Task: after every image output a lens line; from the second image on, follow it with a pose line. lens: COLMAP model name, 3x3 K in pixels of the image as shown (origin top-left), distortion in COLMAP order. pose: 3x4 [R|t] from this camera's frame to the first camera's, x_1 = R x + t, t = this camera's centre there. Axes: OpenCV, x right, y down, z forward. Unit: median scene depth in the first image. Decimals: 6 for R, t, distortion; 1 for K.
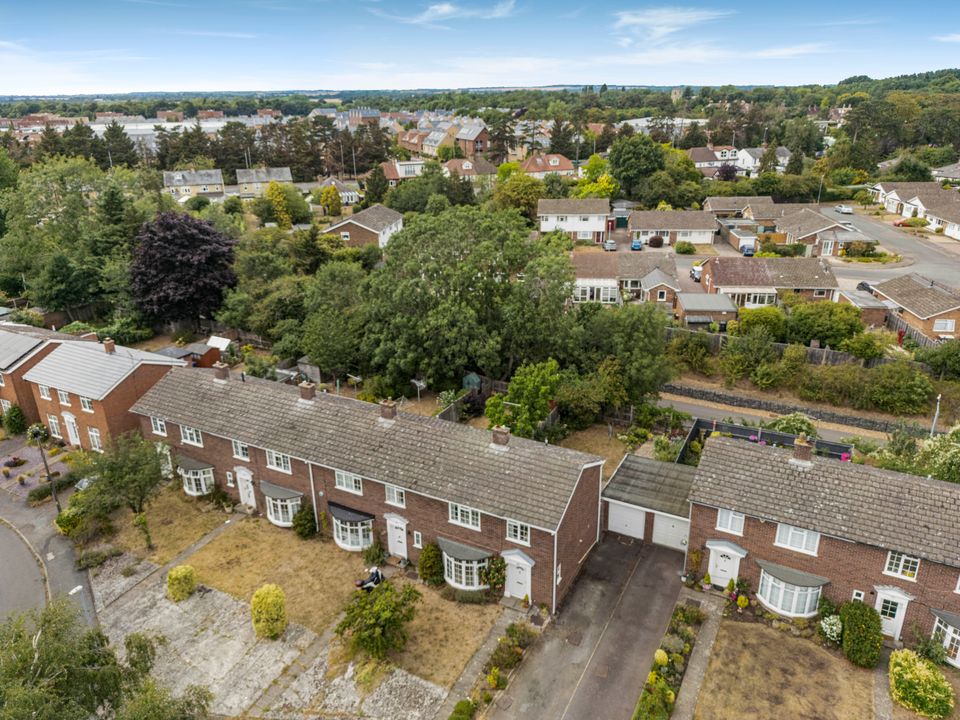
lens RADIAL K [[679.6, 0, 480.3], [0, 679.6, 356.4], [0, 0, 1]] dist [0.061987, -0.056505]
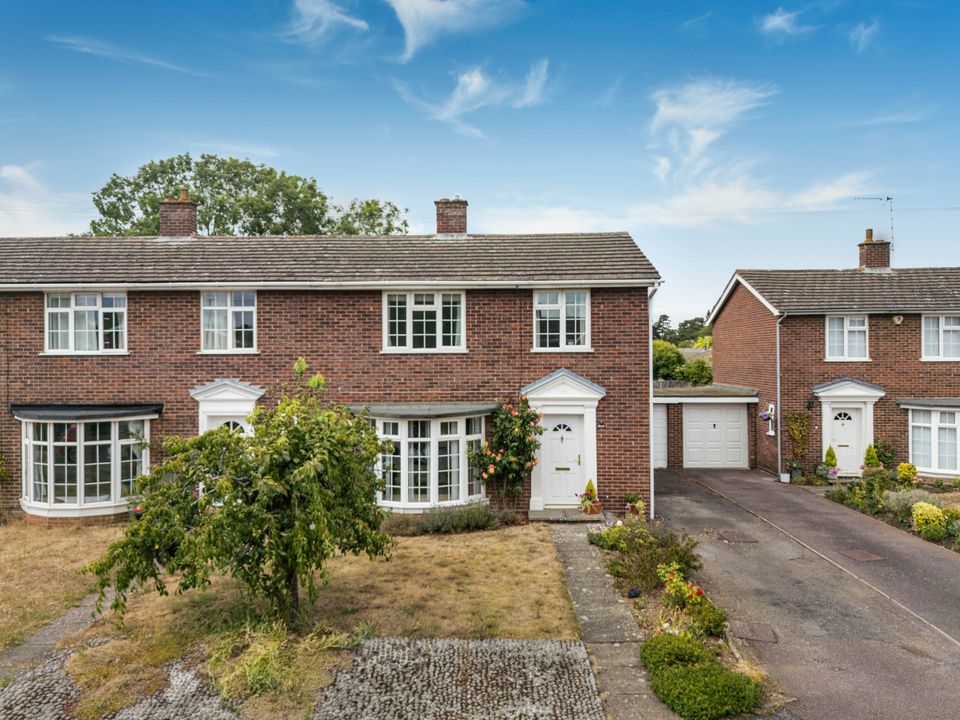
lens RADIAL K [[692.5, 0, 480.0], [0, 692.5, 360.0], [0, 0, 1]] dist [0.064923, -0.055934]
pose [[0.895589, 0.007632, 0.444817, -0.124975], [0.151400, 0.934945, -0.320868, 0.269785], [-0.418328, 0.354711, 0.836171, 0.423999]]
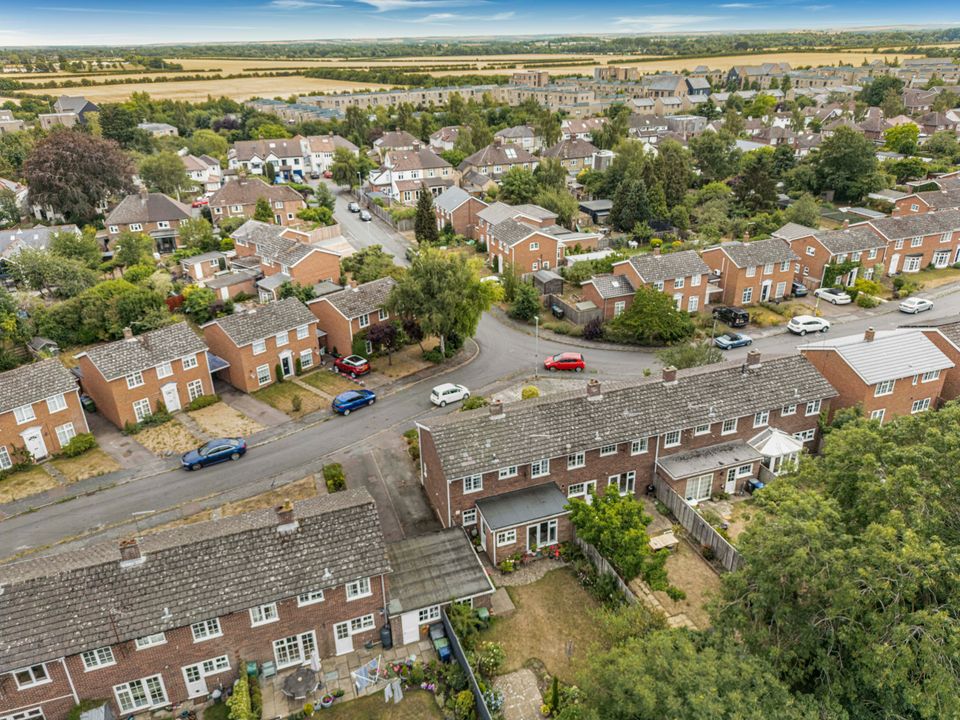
lens RADIAL K [[679.6, 0, 480.3], [0, 679.6, 356.4], [0, 0, 1]] dist [0.061987, -0.056505]
pose [[-0.670205, 0.336644, -0.661435, 0.595002], [-0.240656, 0.744484, 0.622759, -0.509786], [0.702076, 0.576554, -0.417941, 1.019484]]
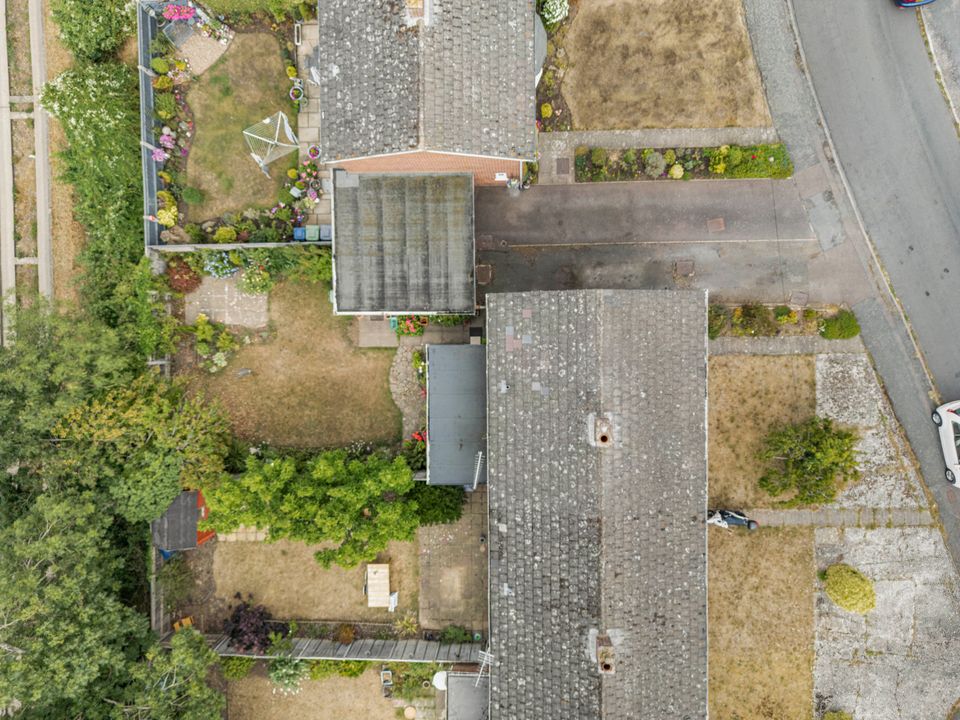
lens RADIAL K [[679.6, 0, 480.3], [0, 679.6, 356.4], [0, 0, 1]] dist [0.061987, -0.056505]
pose [[-0.473499, -0.880628, 0.017123, 0.092769], [0.383632, -0.188695, 0.904003, -0.330158], [-0.792859, 0.434614, 0.427184, 0.559262]]
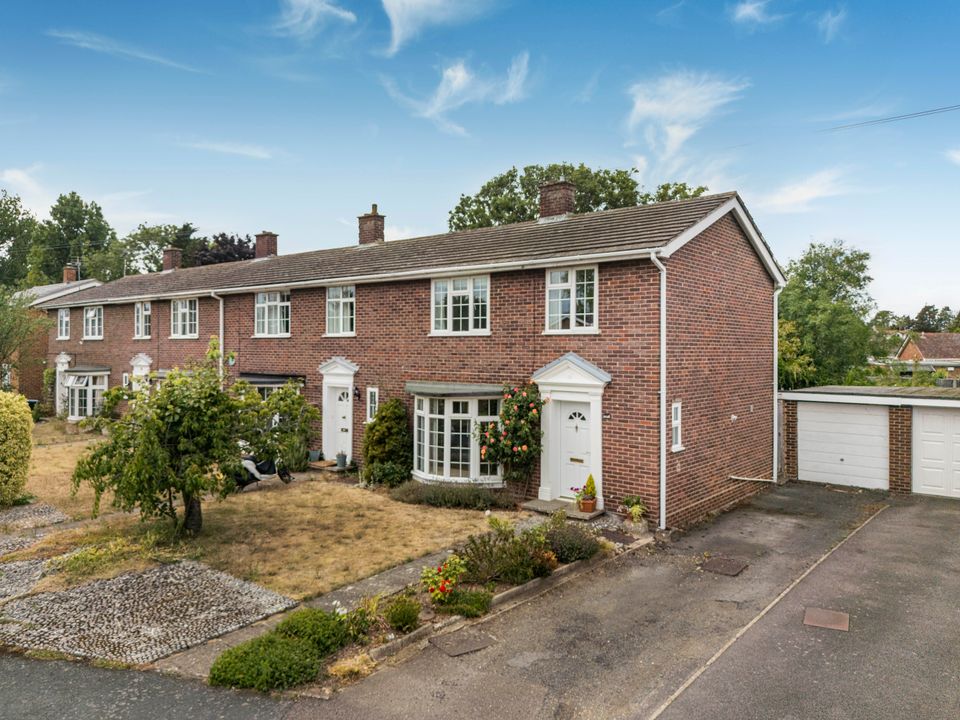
lens RADIAL K [[679.6, 0, 480.3], [0, 679.6, 356.4], [0, 0, 1]] dist [0.061987, -0.056505]
pose [[0.979741, 0.021426, -0.199118, 0.054487], [-0.088676, 0.937891, -0.335405, 0.278762], [0.179565, 0.346267, 0.920791, 0.403989]]
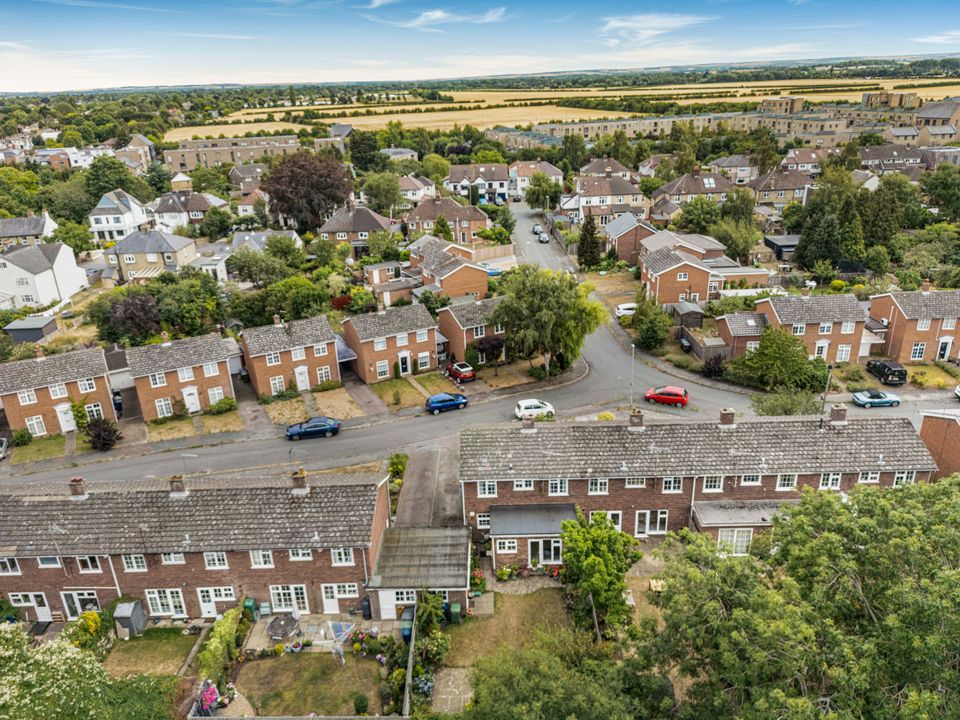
lens RADIAL K [[679.6, 0, 480.3], [0, 679.6, 356.4], [0, 0, 1]] dist [0.061987, -0.056505]
pose [[-0.884068, 0.219050, -0.412845, 0.432952], [-0.121871, 0.744745, 0.656126, -0.568691], [0.451189, 0.630374, -0.631709, 1.193098]]
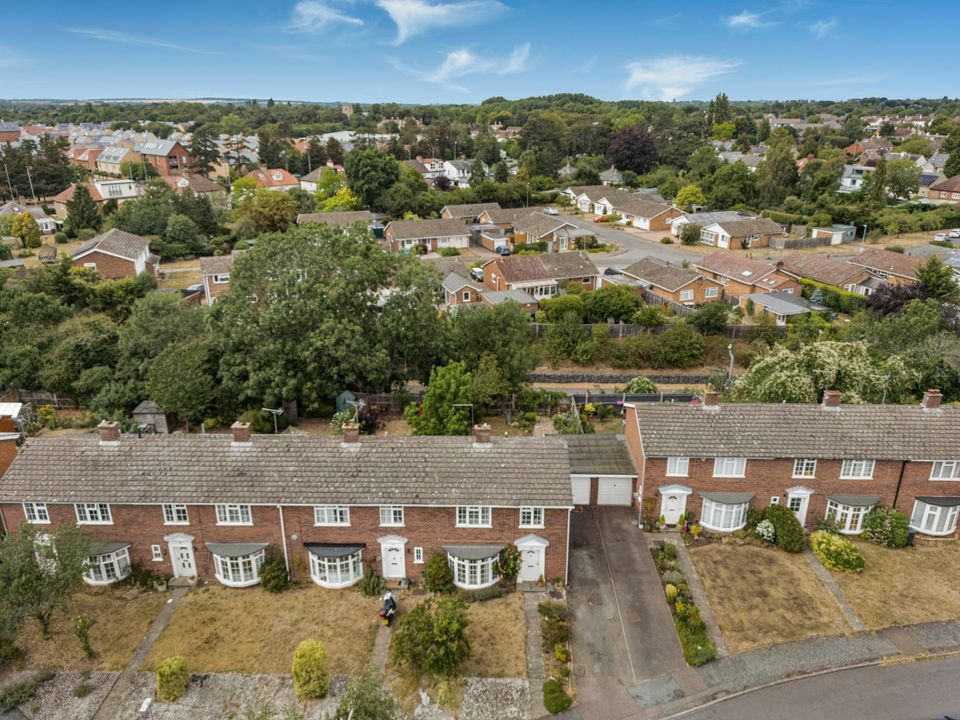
lens RADIAL K [[679.6, 0, 480.3], [0, 679.6, 356.4], [0, 0, 1]] dist [0.061987, -0.056505]
pose [[0.895968, -0.142613, 0.420598, -0.276149], [0.150829, 0.988463, 0.013860, -0.010526], [-0.417722, 0.051021, 0.907141, 0.038938]]
